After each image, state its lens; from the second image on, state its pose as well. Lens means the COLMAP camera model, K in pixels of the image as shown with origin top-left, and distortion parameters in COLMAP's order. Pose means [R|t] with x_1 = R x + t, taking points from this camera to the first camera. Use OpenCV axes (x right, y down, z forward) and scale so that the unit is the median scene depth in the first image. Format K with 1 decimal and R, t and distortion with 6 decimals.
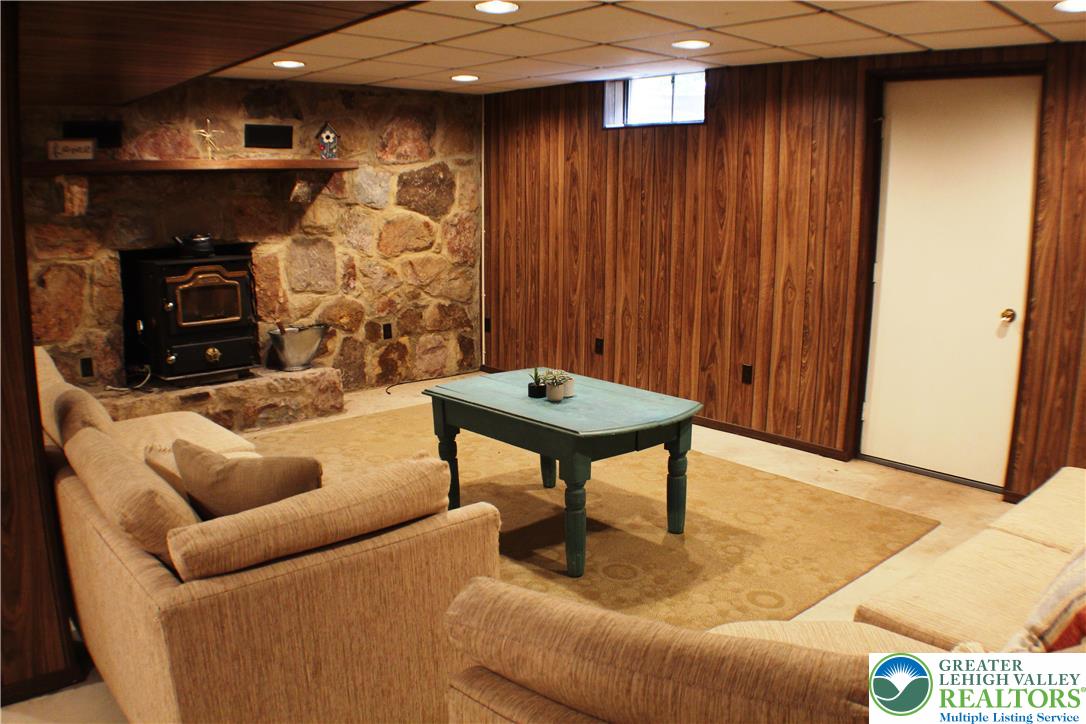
lens RADIAL K [[854.1, 0, 543.0], [0, 854.1, 362.0], [0, 0, 1]] dist [-0.220052, 0.093208]
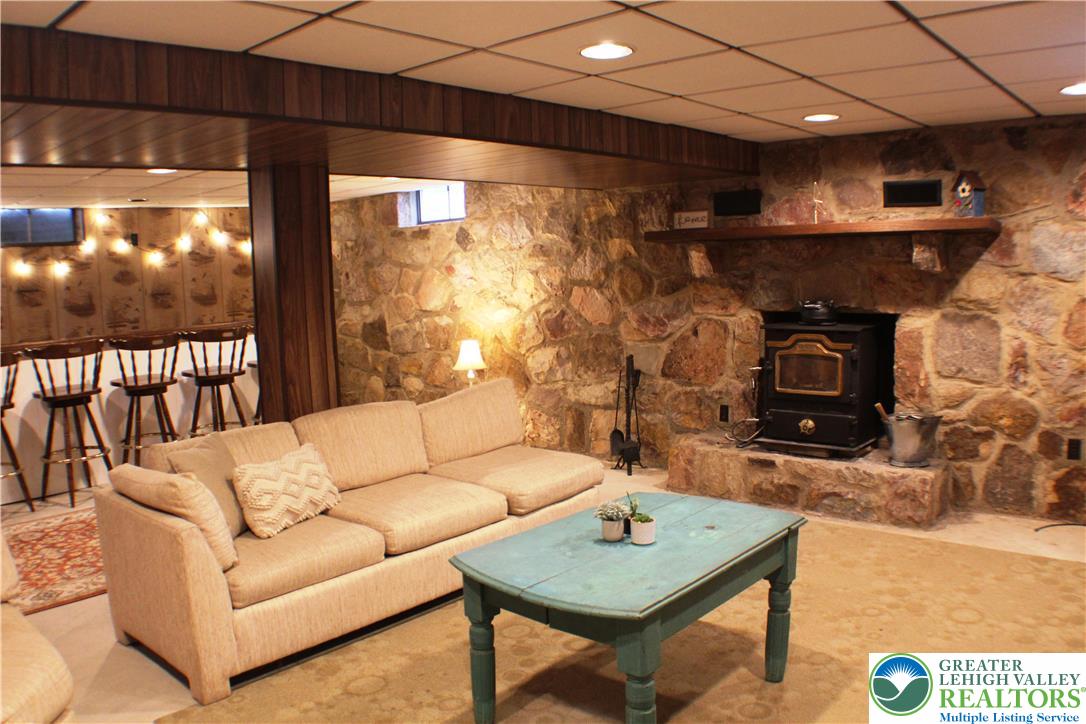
lens RADIAL K [[854.1, 0, 543.0], [0, 854.1, 362.0], [0, 0, 1]] dist [-0.220052, 0.093208]
pose [[0.117035, 0.107152, -0.987330, 0.515157], [-0.159277, 0.983319, 0.087836, -0.118527], [0.980272, 0.146980, 0.132150, 0.558935]]
